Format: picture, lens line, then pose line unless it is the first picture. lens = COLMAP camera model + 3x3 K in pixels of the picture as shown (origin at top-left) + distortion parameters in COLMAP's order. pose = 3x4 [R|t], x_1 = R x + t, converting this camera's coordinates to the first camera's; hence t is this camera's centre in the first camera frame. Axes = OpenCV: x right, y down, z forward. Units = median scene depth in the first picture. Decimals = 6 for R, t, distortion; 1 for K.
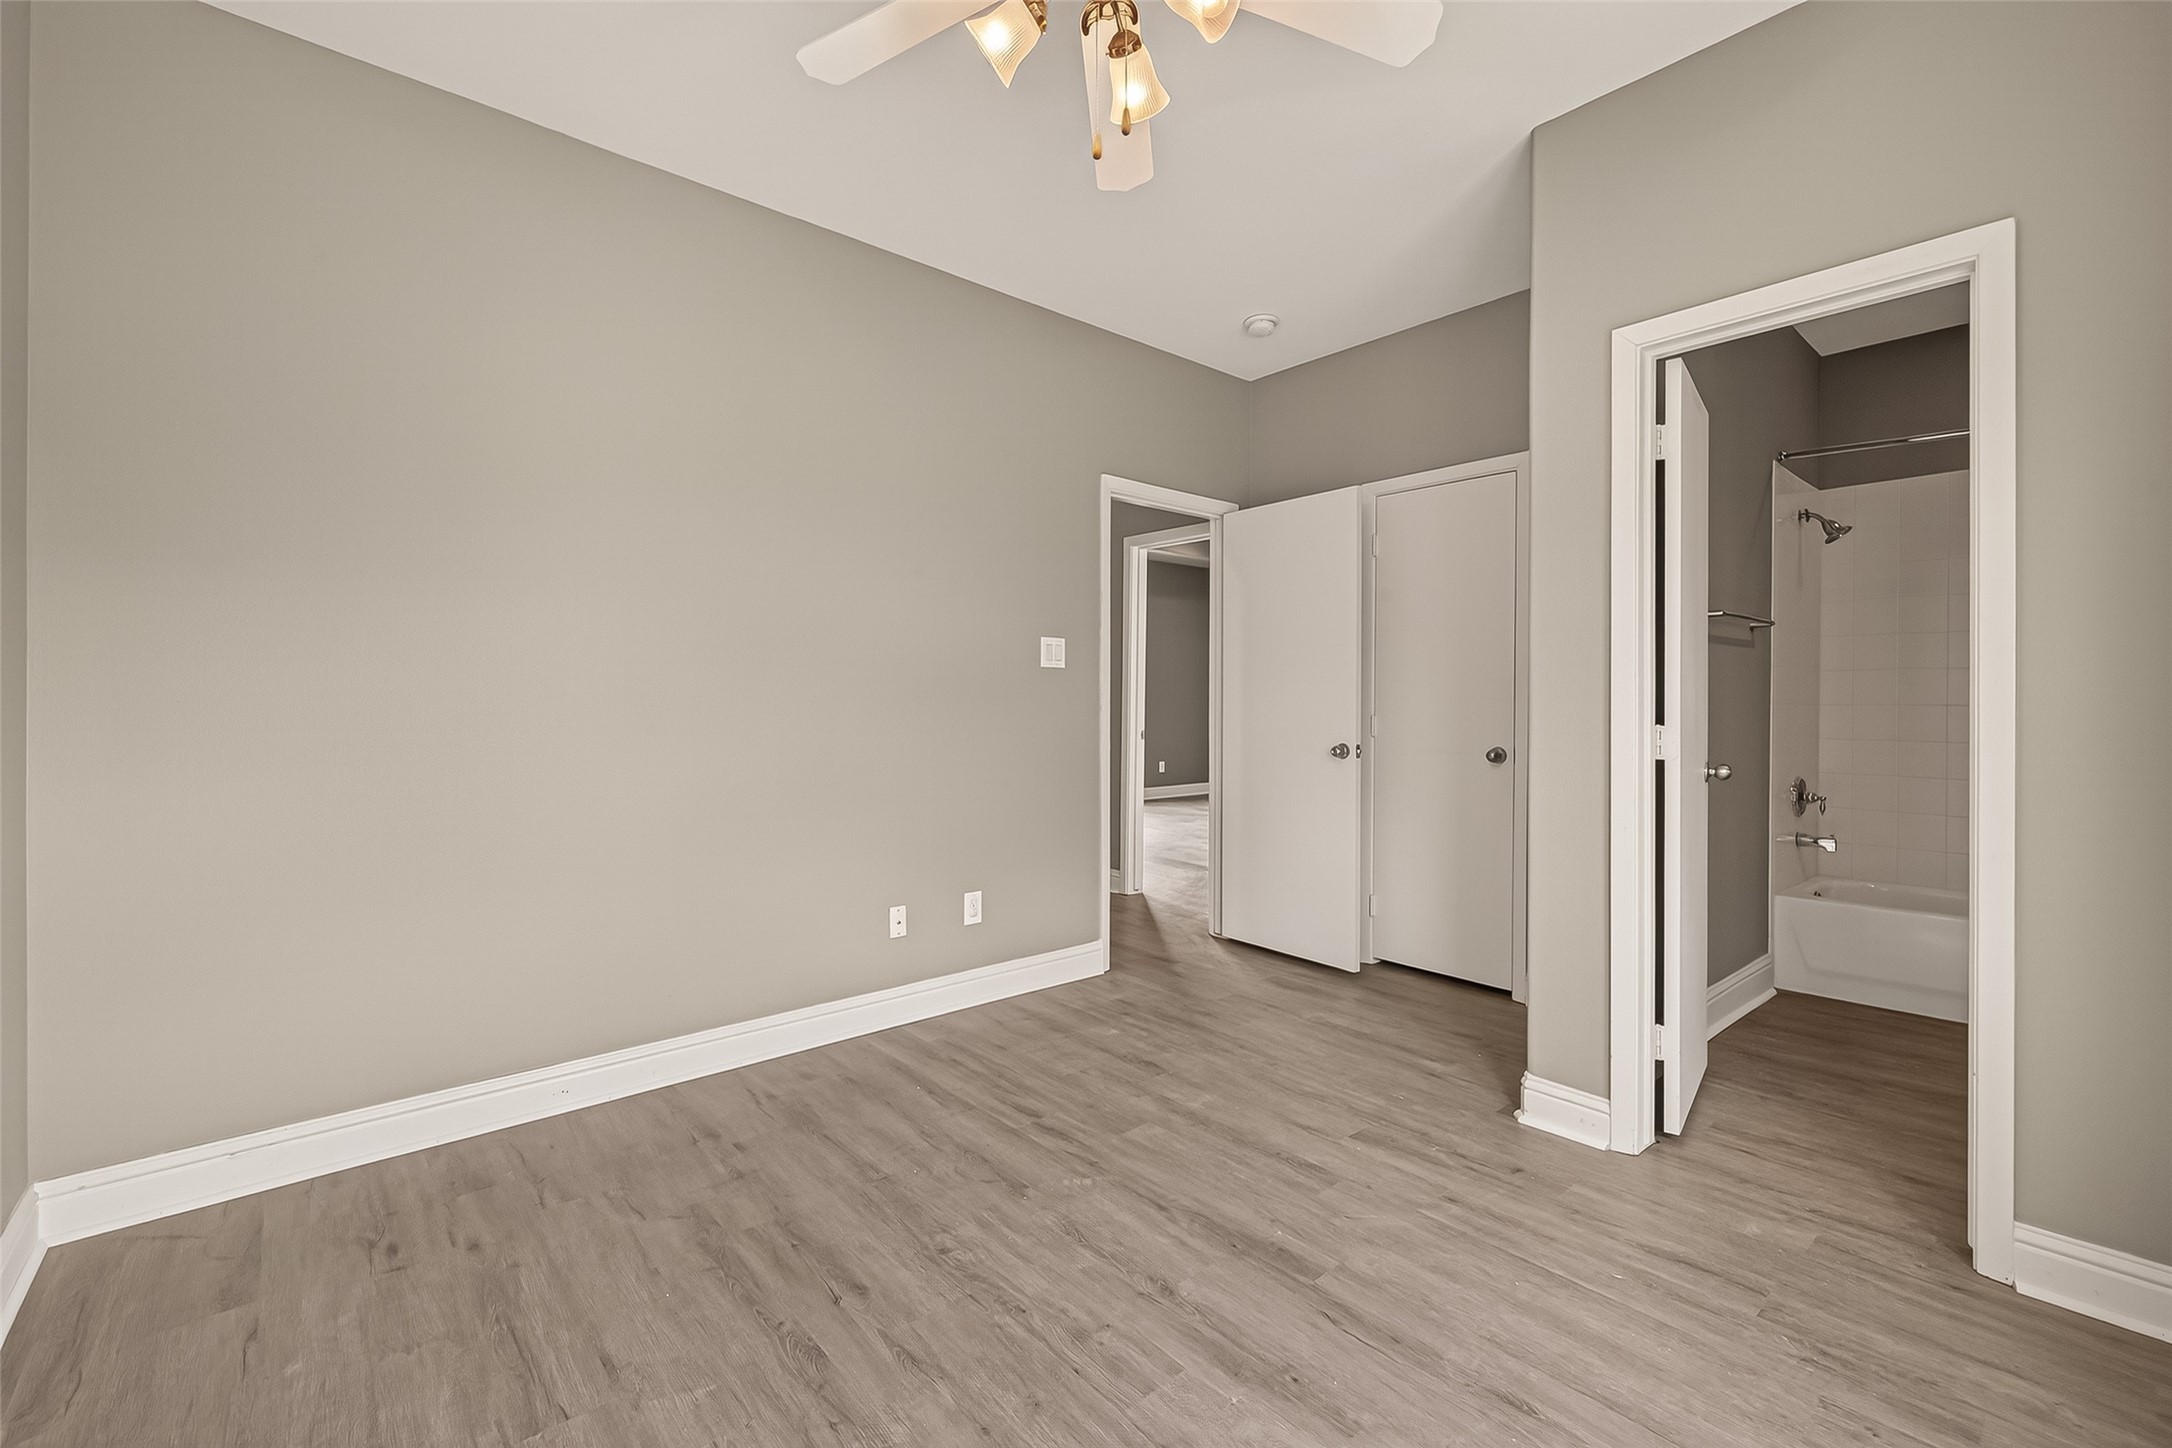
lens RADIAL K [[917.3, 0, 1086.0], [0, 917.3, 724.0], [0, 0, 1]] dist [0.003172, -0.000289]
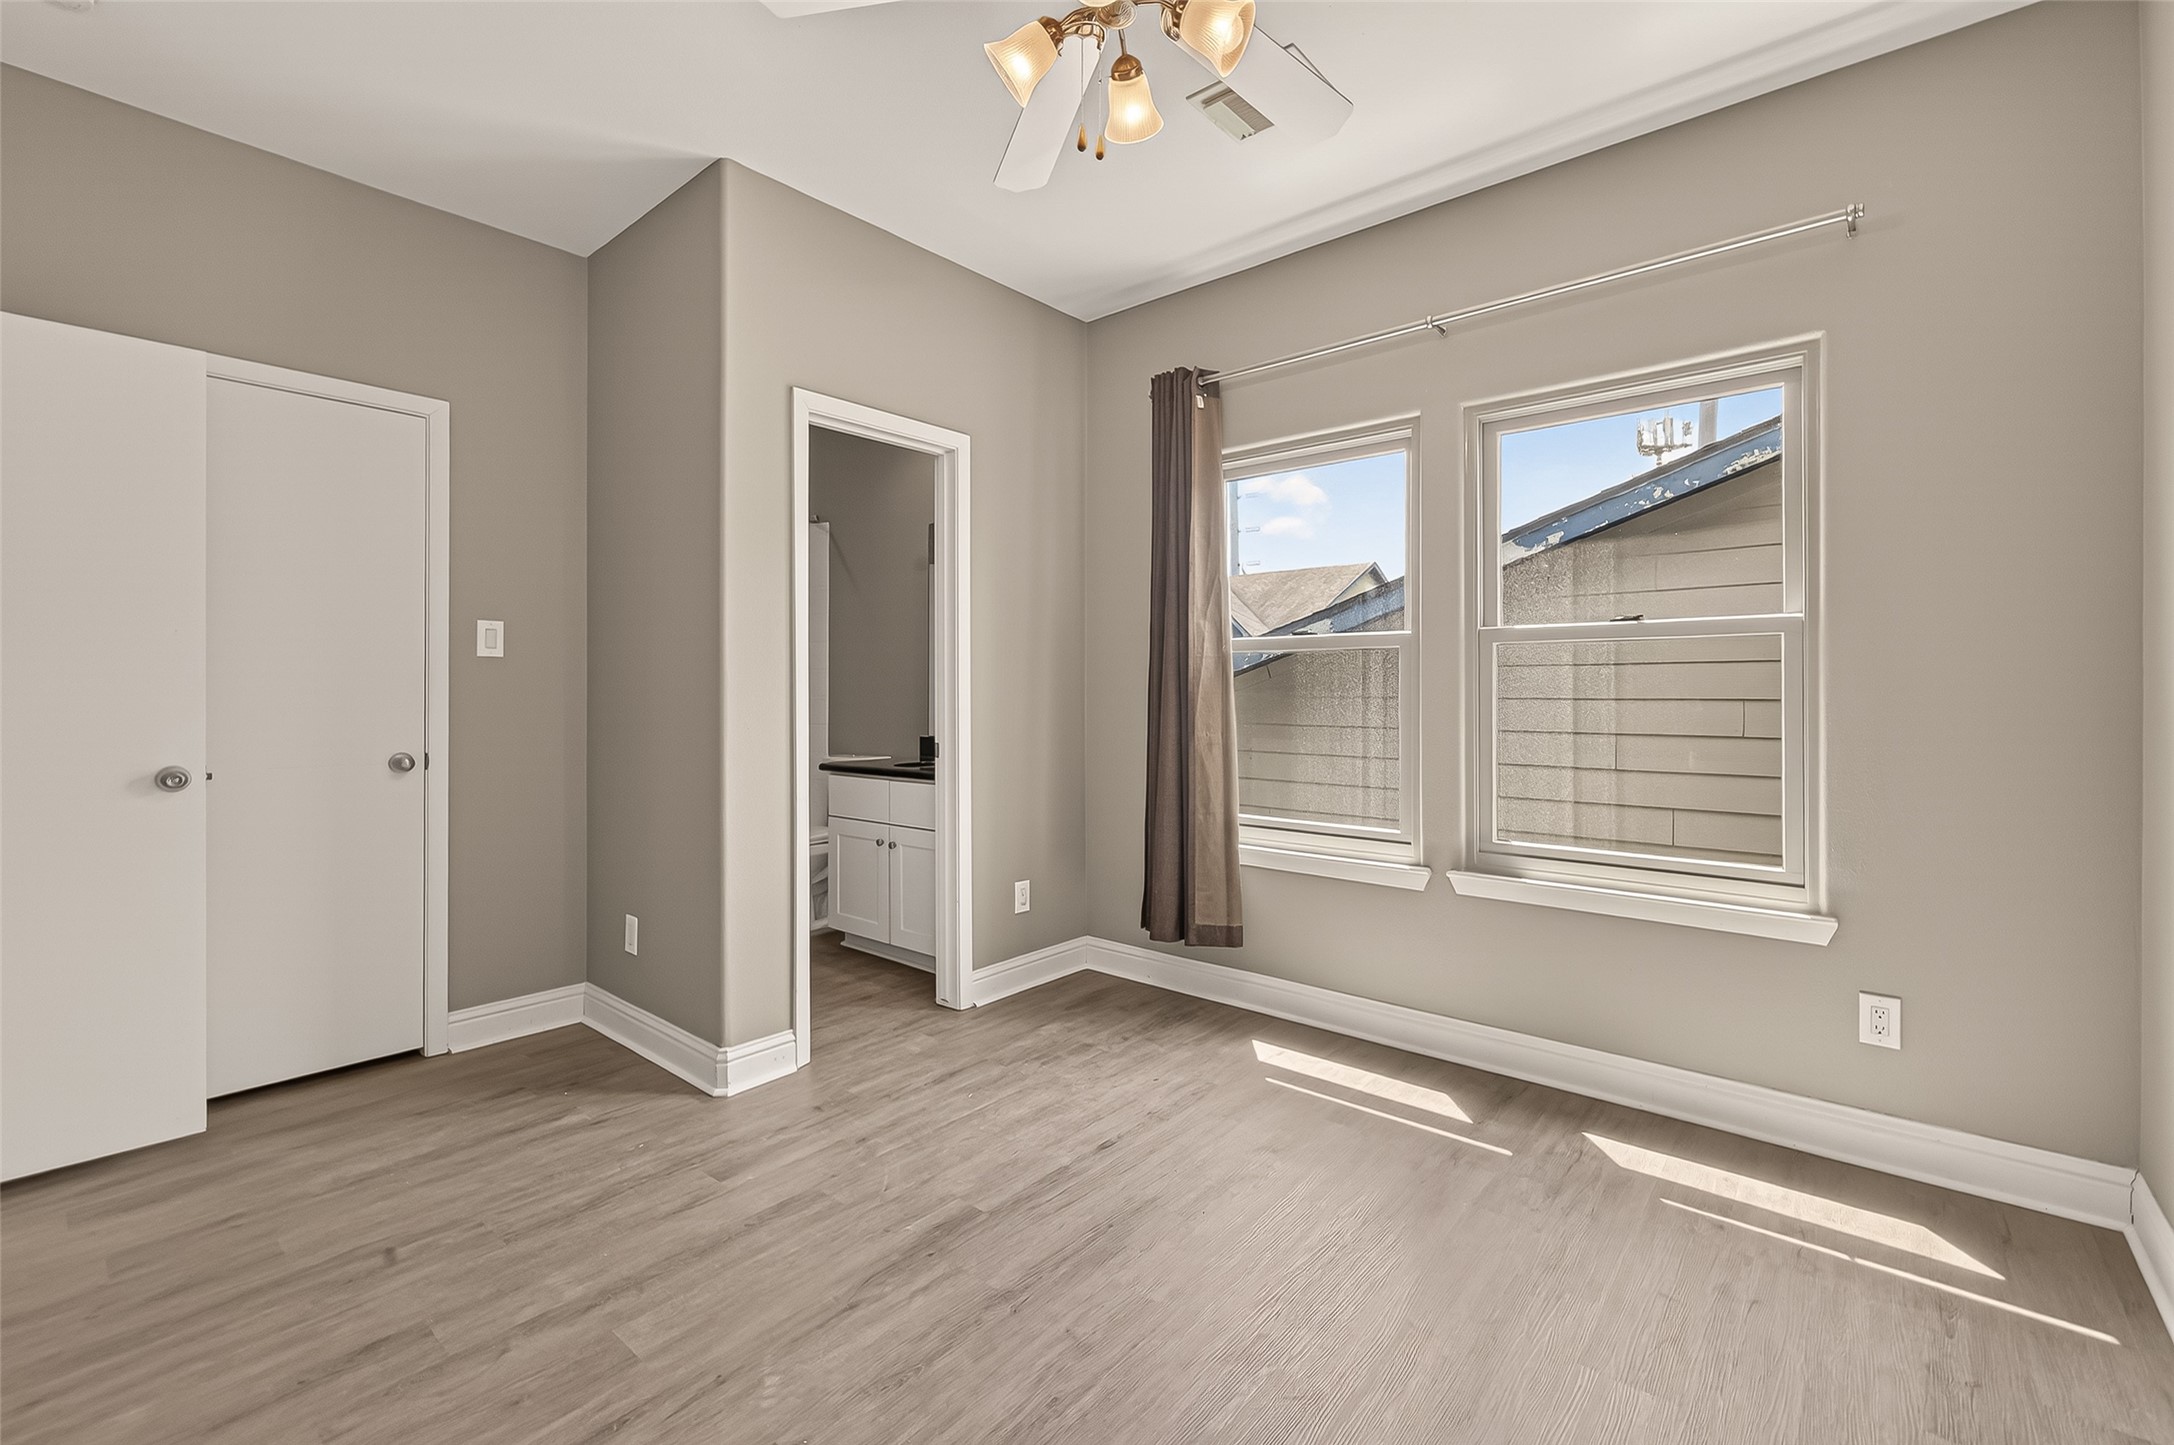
lens RADIAL K [[920.6, 0, 1095.1], [0, 920.6, 691.3], [0, 0, 1]] dist [-0.000233, -0.000239]
pose [[-0.158306, 0.004144, 0.987381, -0.753119], [0.027595, 0.999619, 0.000229, -0.022611], [-0.987004, 0.027283, -0.158360, 0.872775]]
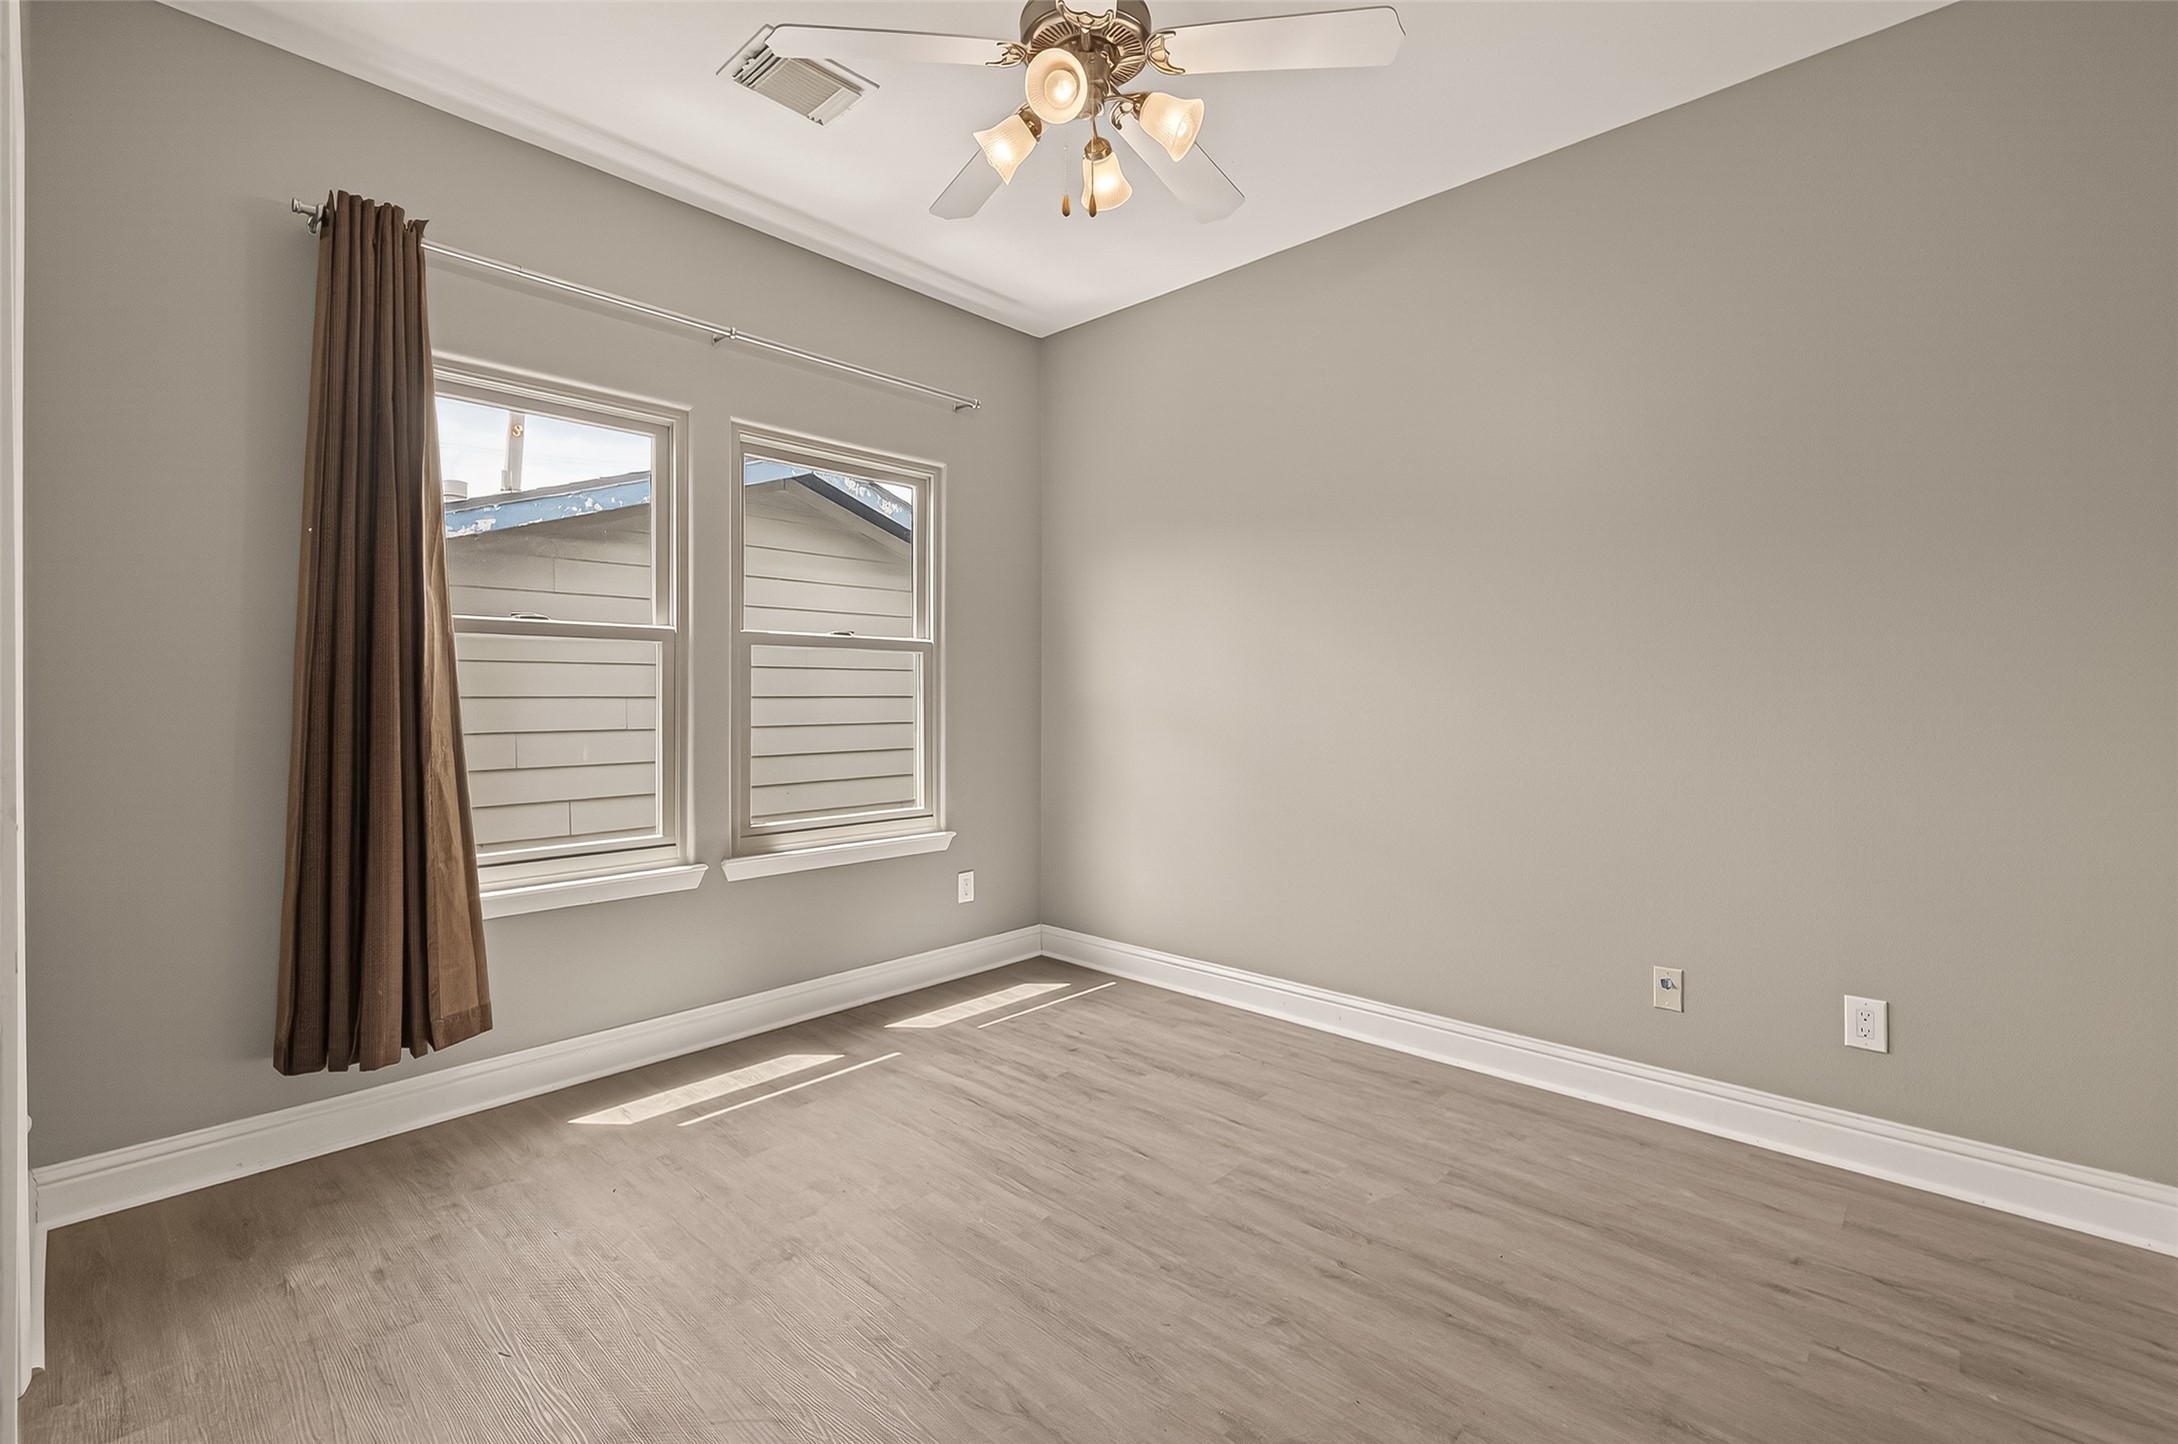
lens RADIAL K [[947.4, 0, 1099.5], [0, 947.4, 691.0], [0, 0, 1]] dist [-0.001098, -0.000002]
pose [[-0.992956, -0.000602, -0.118480, 0.108547], [-0.003526, 0.999694, 0.024467, -0.042647], [0.118429, 0.024712, -0.992655, 1.661791]]
